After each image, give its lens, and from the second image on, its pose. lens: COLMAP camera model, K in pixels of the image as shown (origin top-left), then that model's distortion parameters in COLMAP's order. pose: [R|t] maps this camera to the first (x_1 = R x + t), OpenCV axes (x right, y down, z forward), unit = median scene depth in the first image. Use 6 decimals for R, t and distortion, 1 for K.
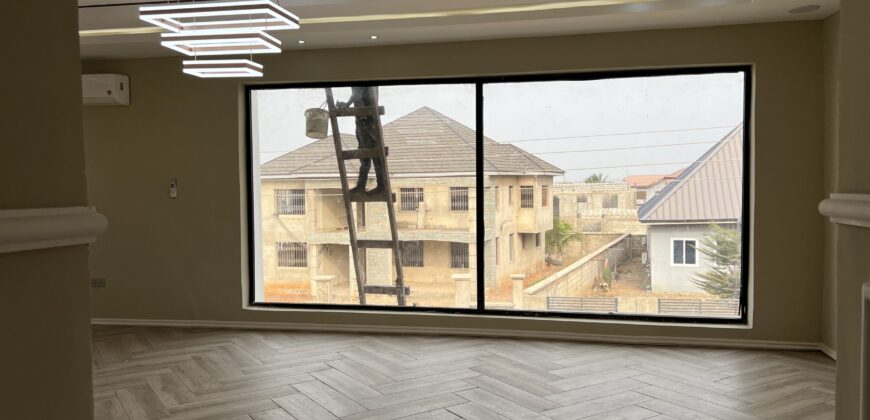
lens RADIAL K [[649.6, 0, 436.8], [0, 649.6, 210.6], [0, 0, 1]] dist [0.055199, -0.079577]
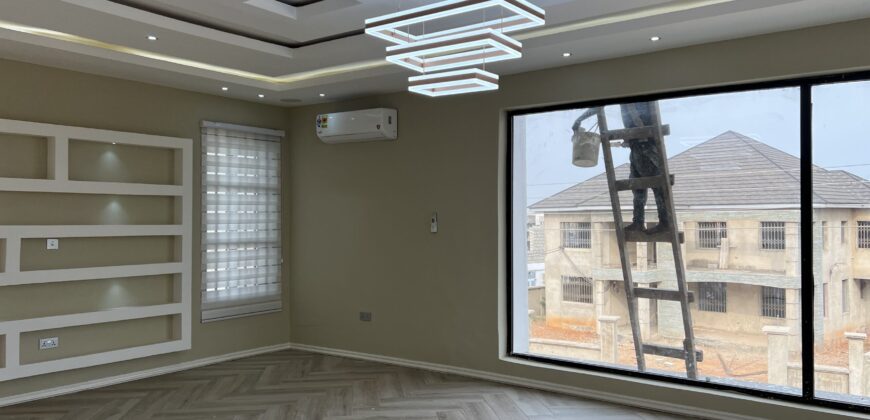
lens RADIAL K [[649.6, 0, 436.7], [0, 649.6, 210.4], [0, 0, 1]] dist [0.055199, -0.079577]
pose [[0.905183, 0.002757, -0.425013, 0.003005], [-0.023792, 0.998740, -0.044193, -0.011087], [0.424355, 0.050115, 0.904108, 0.145696]]
